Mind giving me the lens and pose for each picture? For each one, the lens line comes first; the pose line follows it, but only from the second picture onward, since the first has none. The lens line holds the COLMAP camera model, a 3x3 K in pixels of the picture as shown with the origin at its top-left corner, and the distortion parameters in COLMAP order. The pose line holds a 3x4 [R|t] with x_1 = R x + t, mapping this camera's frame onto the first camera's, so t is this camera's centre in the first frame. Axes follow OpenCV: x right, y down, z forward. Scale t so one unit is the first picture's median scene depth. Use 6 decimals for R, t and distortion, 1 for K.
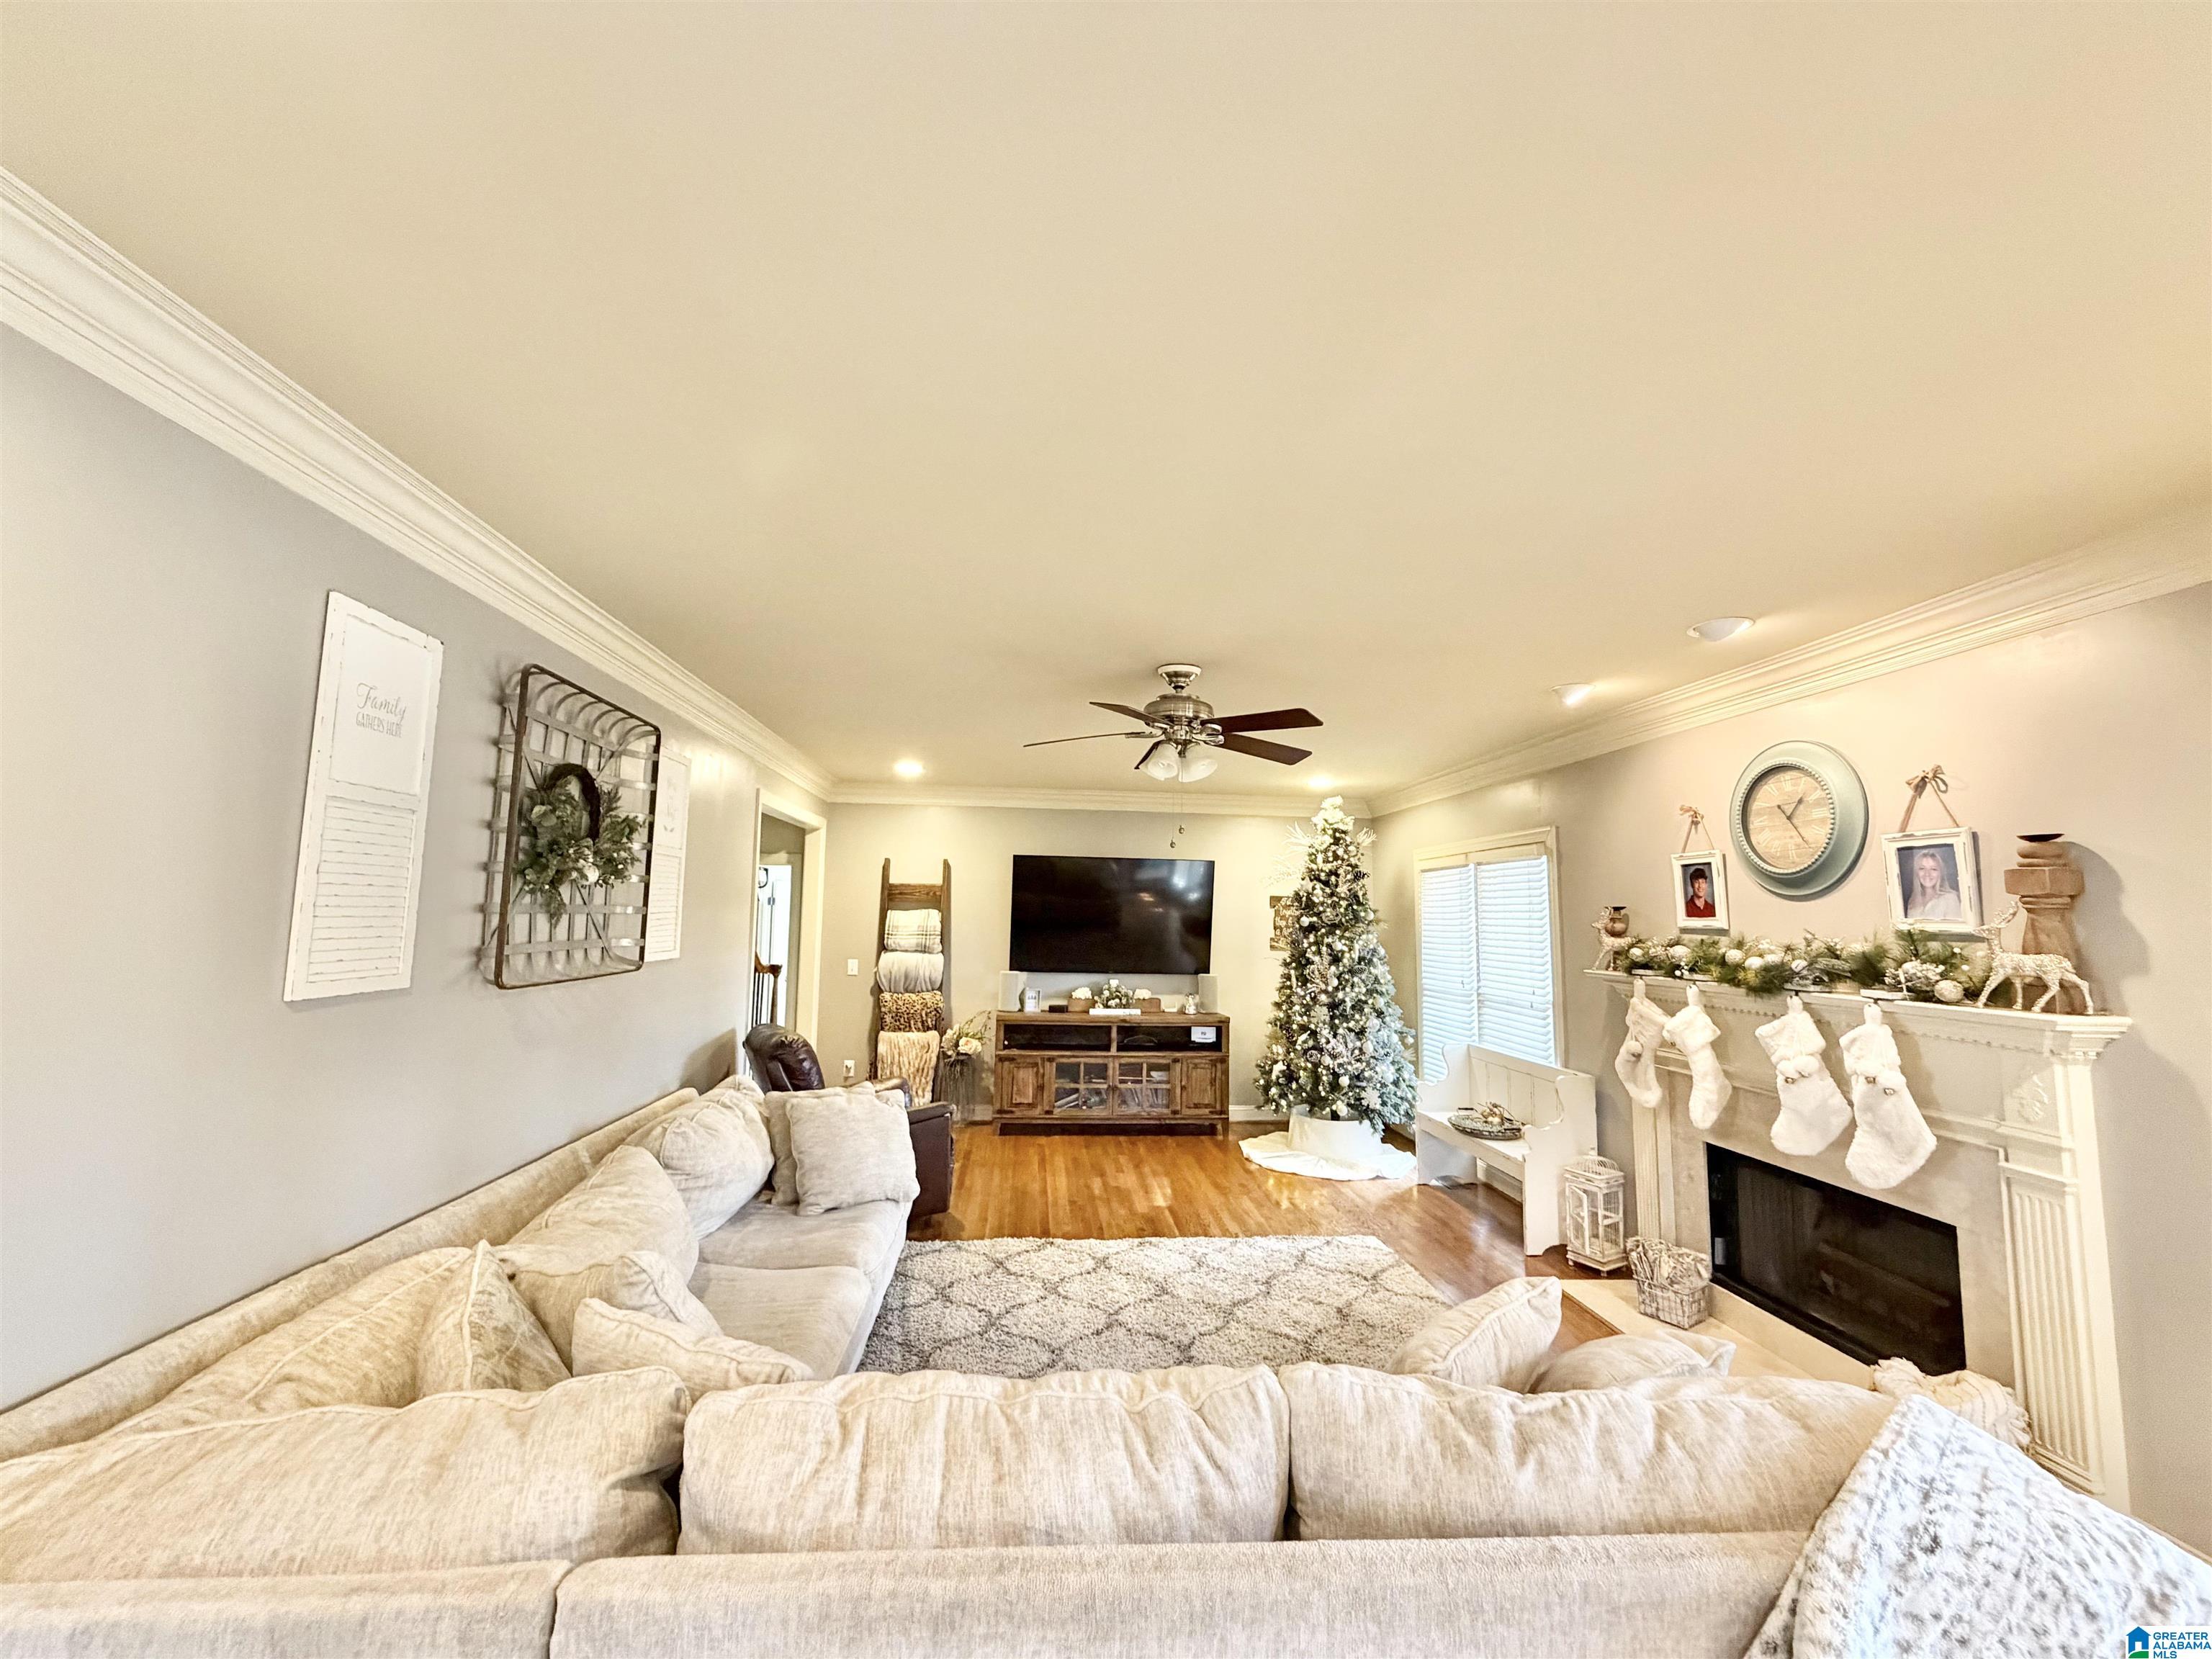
lens RADIAL K [[879.4, 0, 1104.2], [0, 879.4, 830.2], [0, 0, 1]] dist [-0.000704, 0.001031]
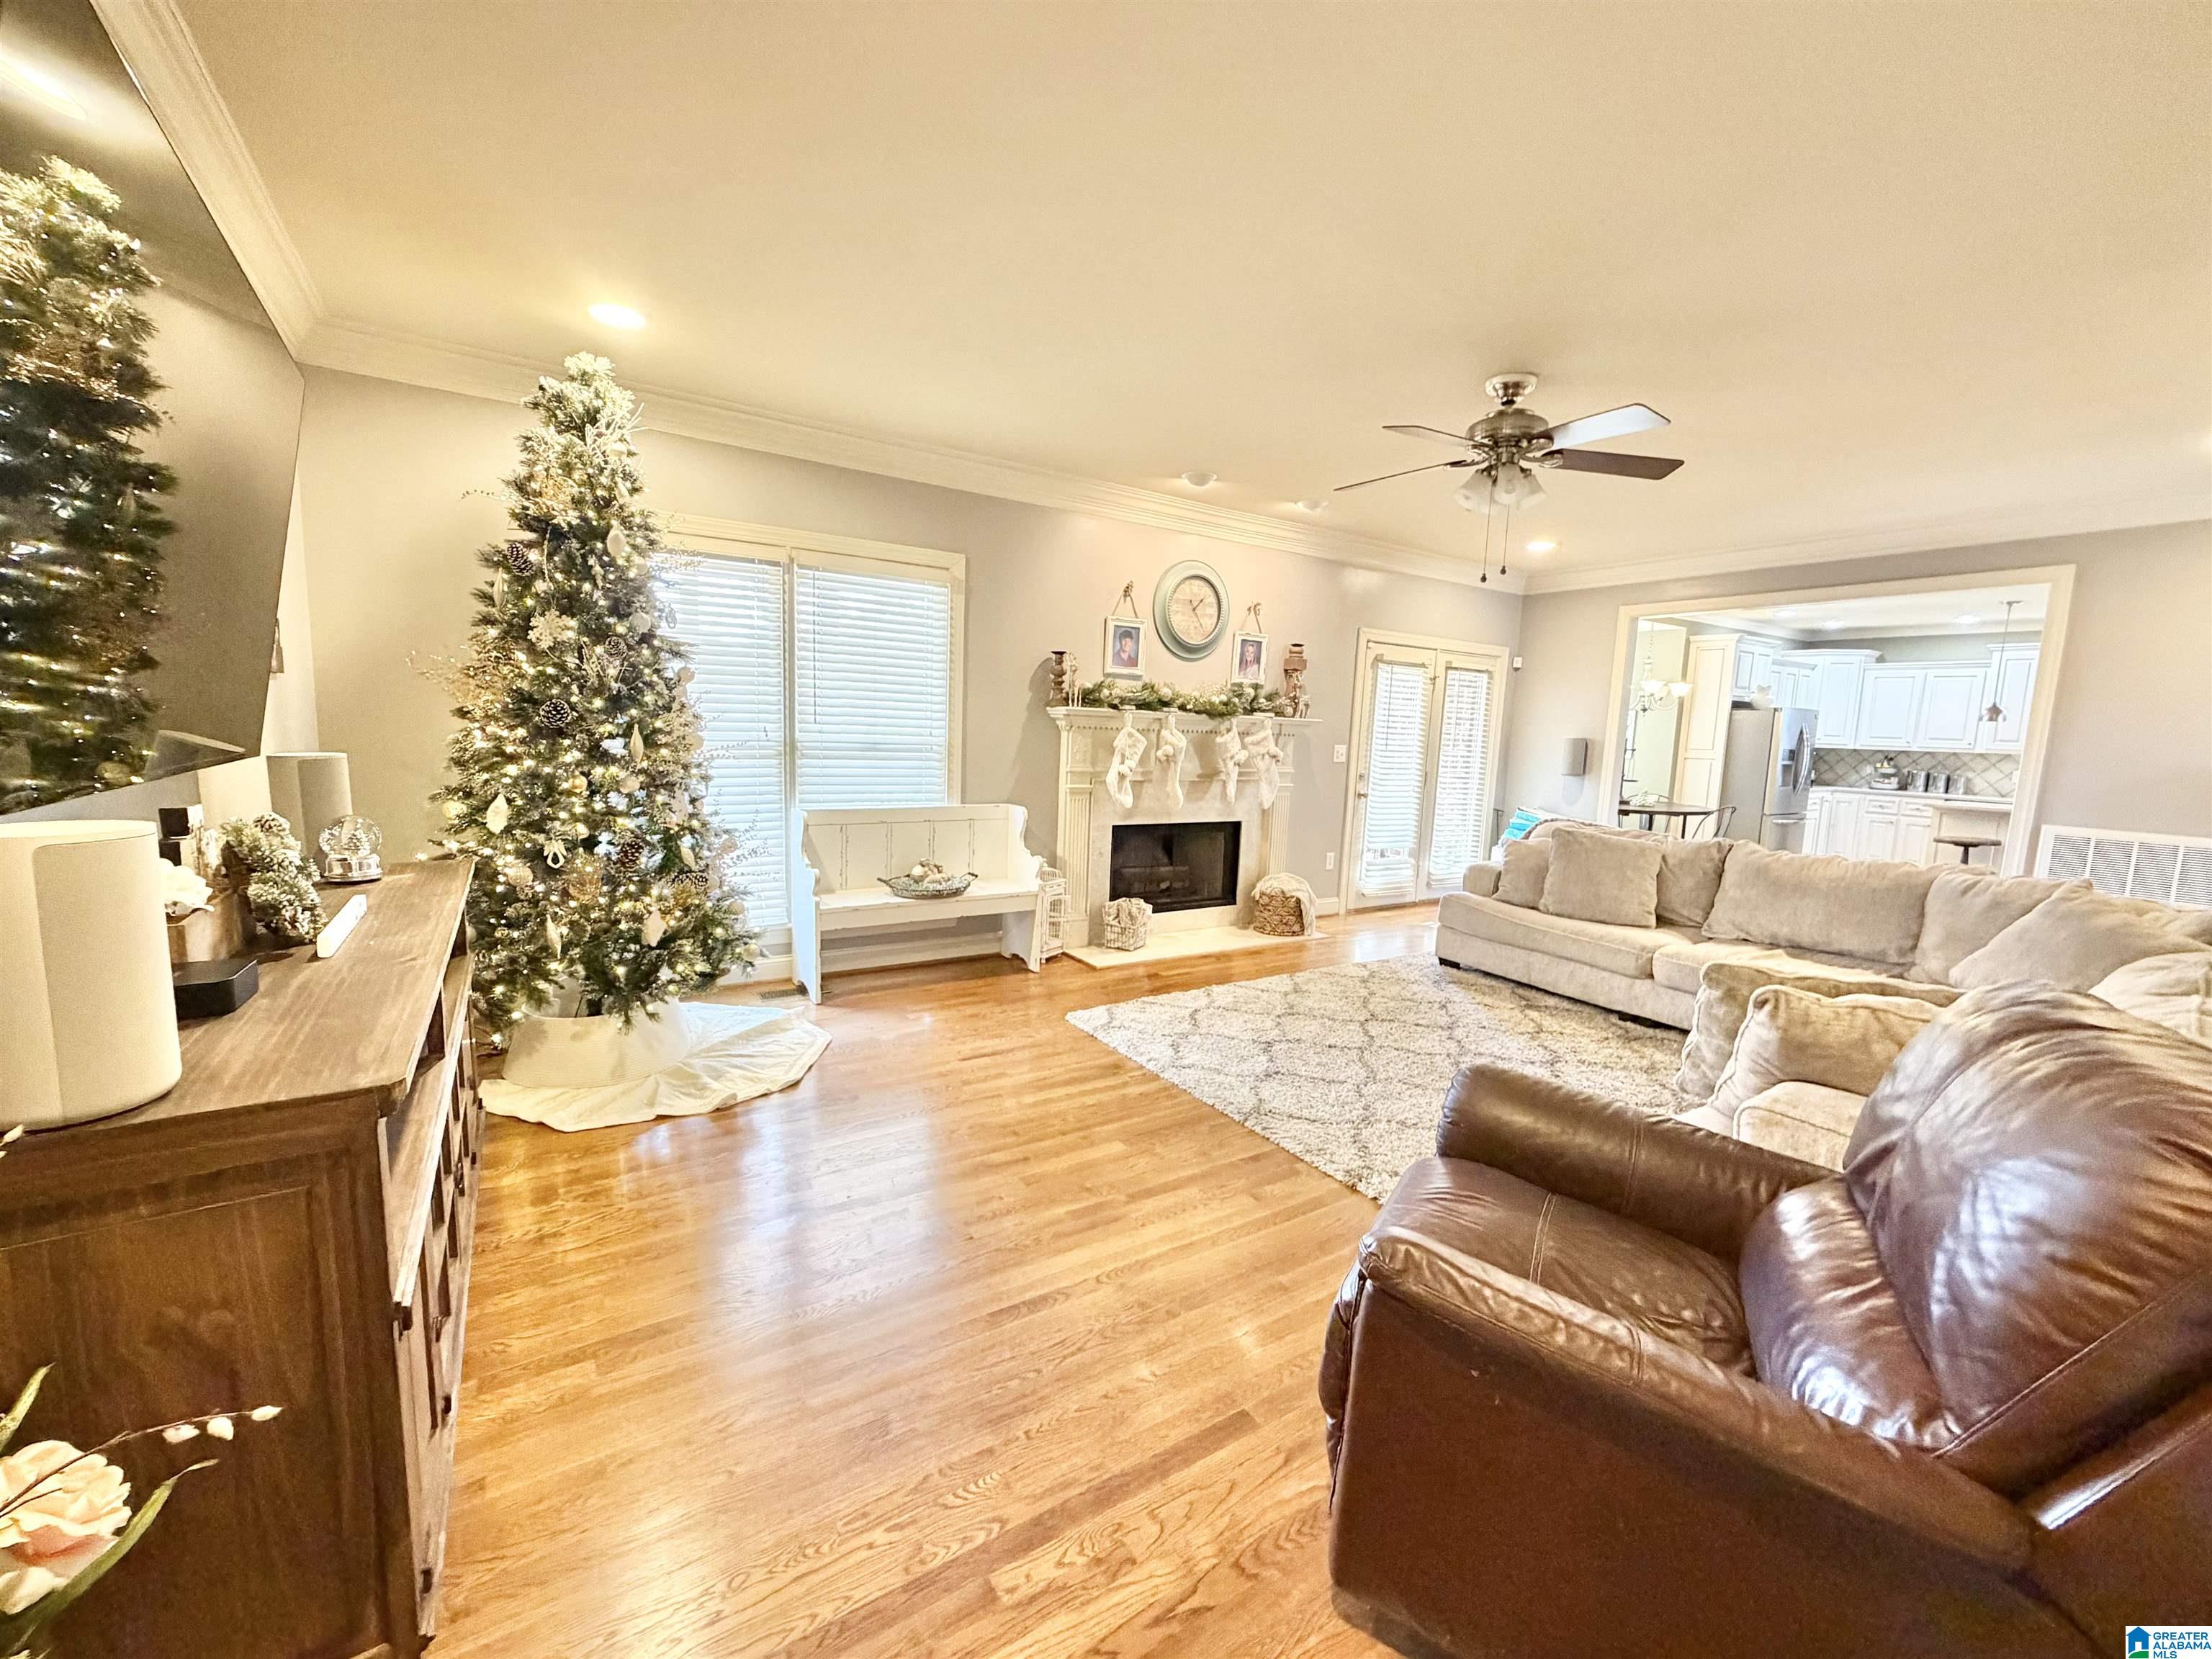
lens RADIAL K [[879.4, 0, 1102.3], [0, 879.4, 828.8], [0, 0, 1]] dist [-0.000704, 0.001031]
pose [[-0.468187, -0.146432, 0.871412, -0.365122], [-0.136533, 0.986318, 0.092385, 0.153888], [-0.873018, -0.075723, -0.481774, 1.131265]]
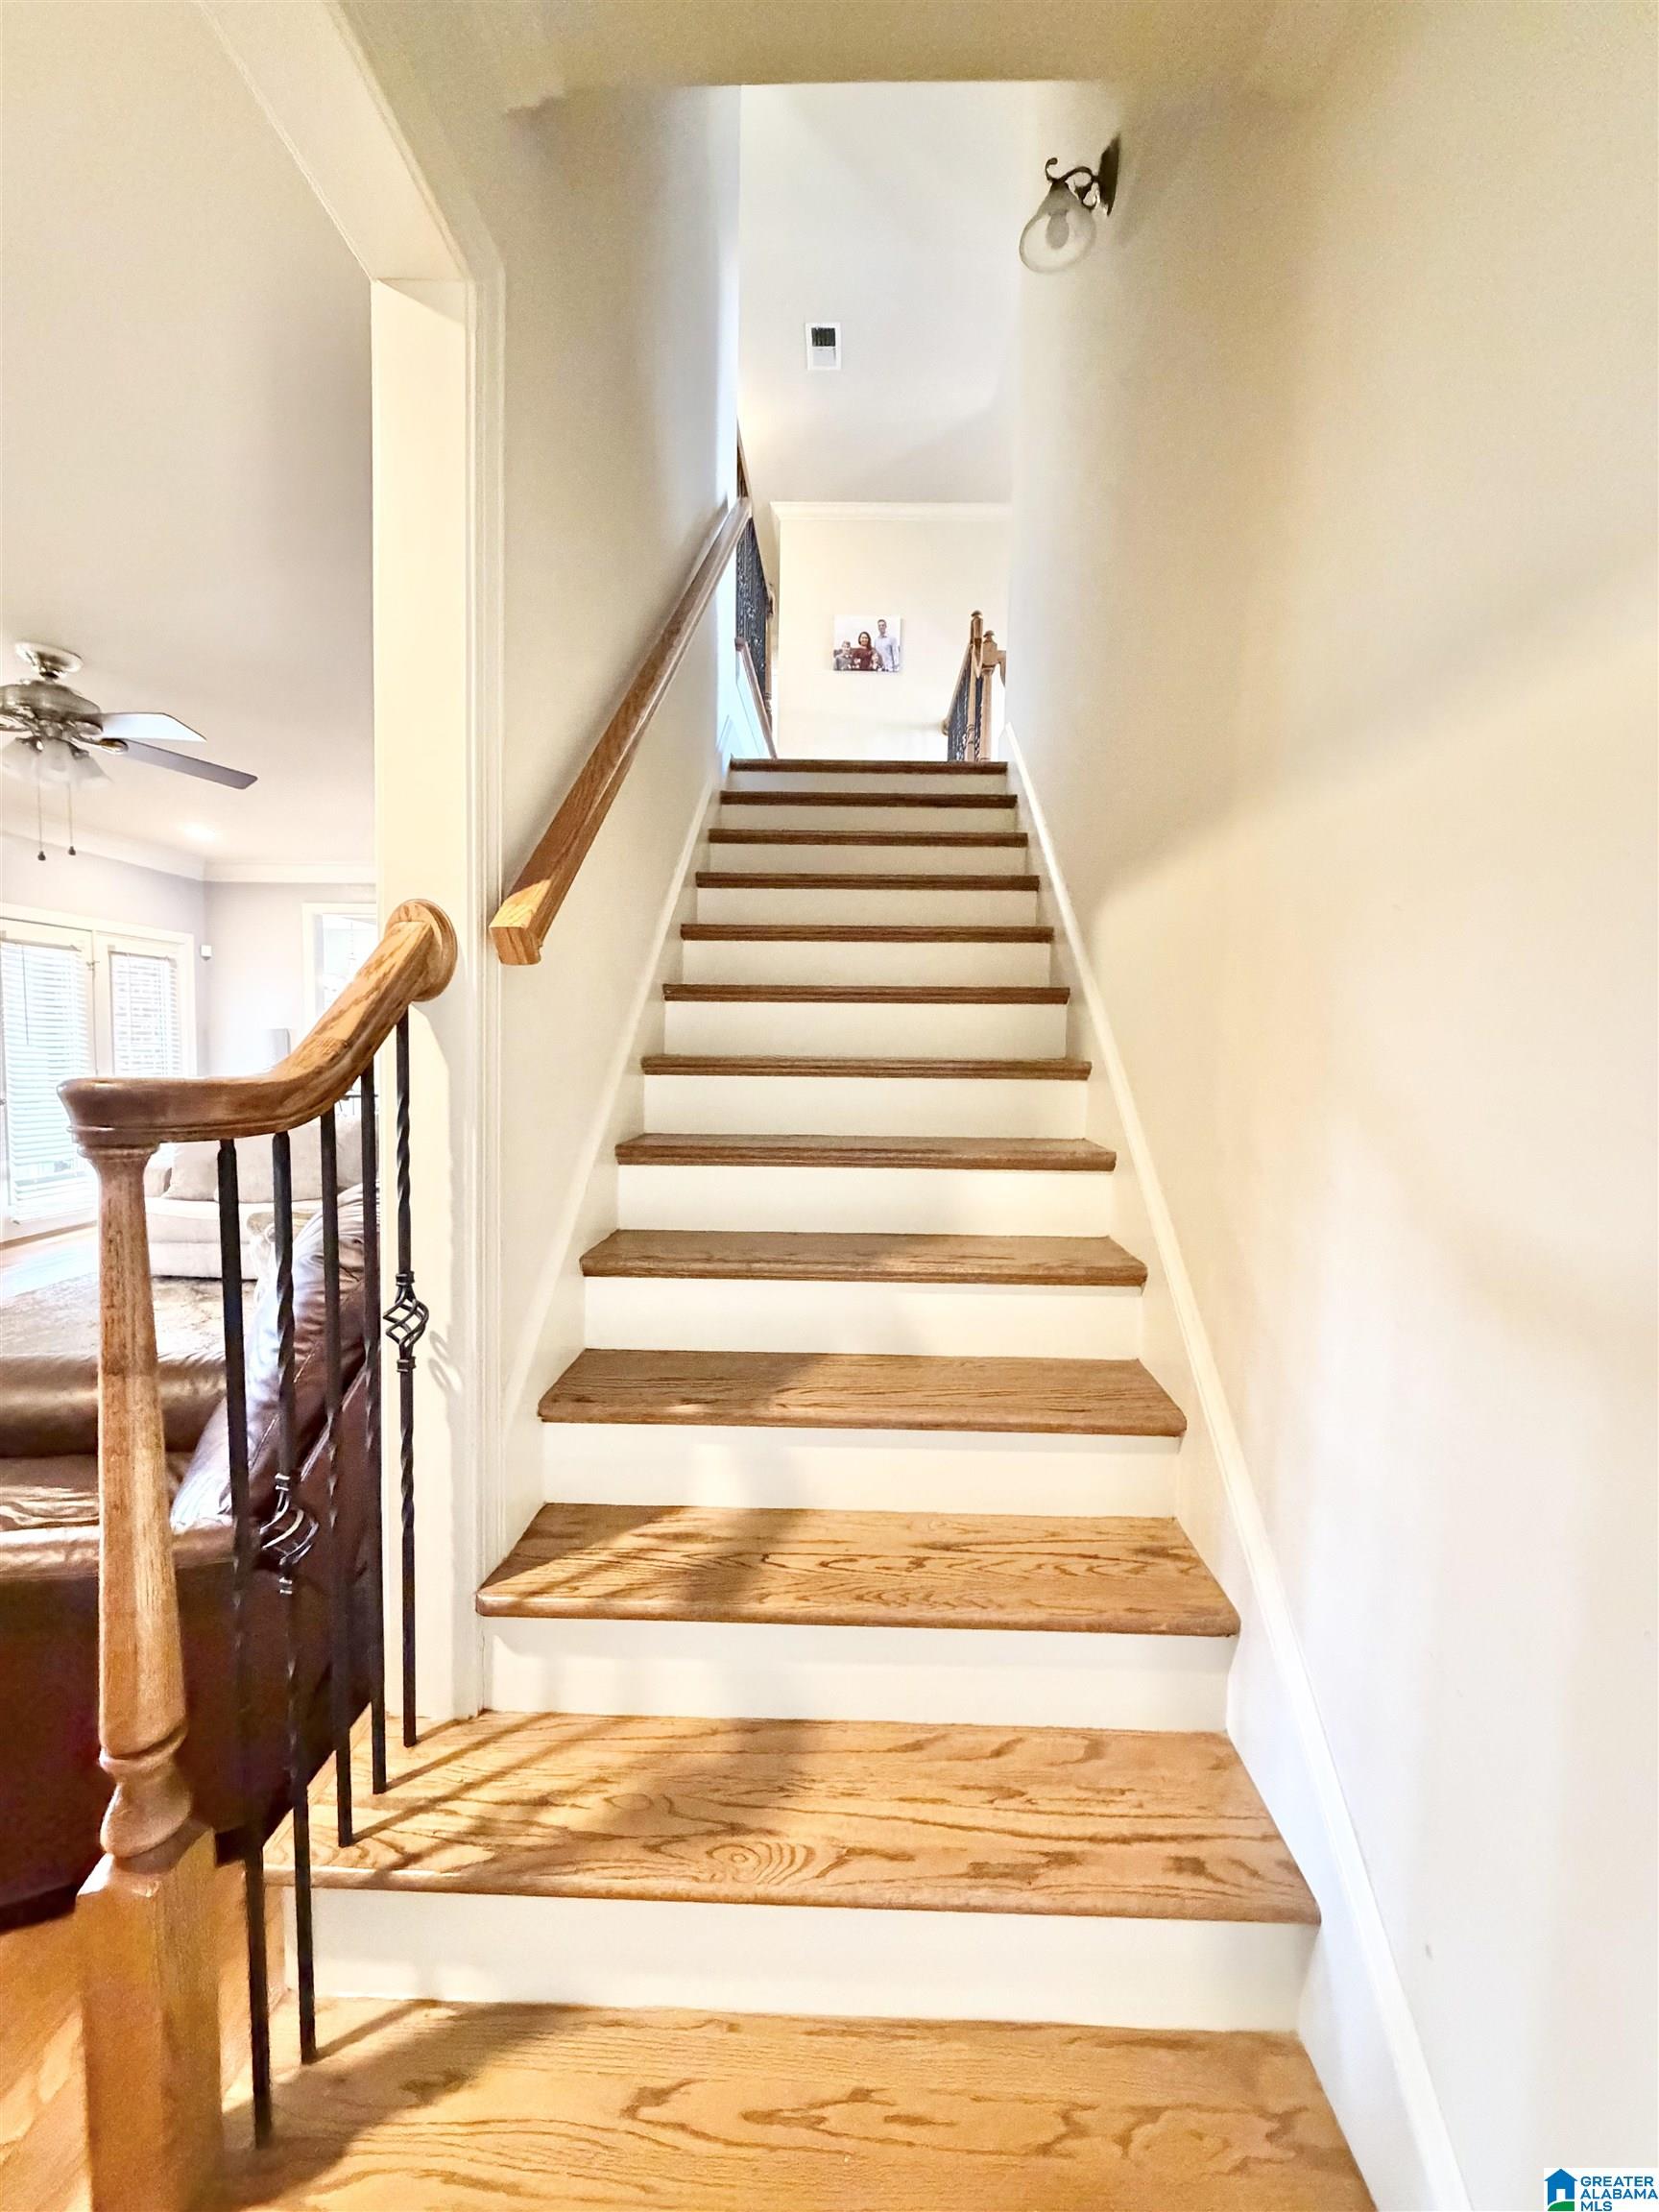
lens RADIAL K [[879.4, 0, 831.5], [0, 879.4, 1097.2], [0, 0, 1]] dist [-0.000704, 0.001031]
pose [[-0.993486, -0.047078, 0.103779, -0.503048], [-0.050909, 0.998104, -0.034579, 0.152403], [-0.101955, -0.039638, -0.993999, 1.127829]]
